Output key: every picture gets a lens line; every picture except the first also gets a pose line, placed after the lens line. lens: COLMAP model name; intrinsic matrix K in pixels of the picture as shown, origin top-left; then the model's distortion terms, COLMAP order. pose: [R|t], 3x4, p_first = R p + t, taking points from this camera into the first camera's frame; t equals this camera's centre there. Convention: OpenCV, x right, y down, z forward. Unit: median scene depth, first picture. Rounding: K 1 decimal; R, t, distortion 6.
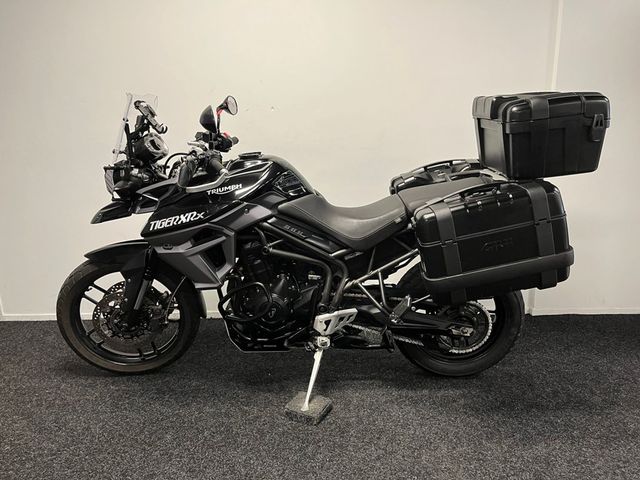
lens RADIAL K [[488.9, 0, 321.3], [0, 488.9, 239.7], [0, 0, 1]] dist [0.077862, -0.104378]
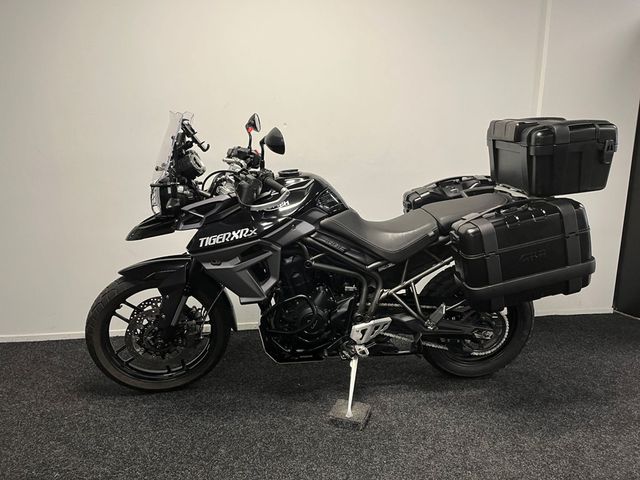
lens RADIAL K [[488.9, 0, 325.8], [0, 488.9, 238.1], [0, 0, 1]] dist [0.077862, -0.104378]
pose [[0.990447, -0.012326, 0.137344, -0.210290], [0.014693, 0.999760, -0.016237, -0.015213], [-0.137111, 0.018100, 0.990390, -0.033048]]
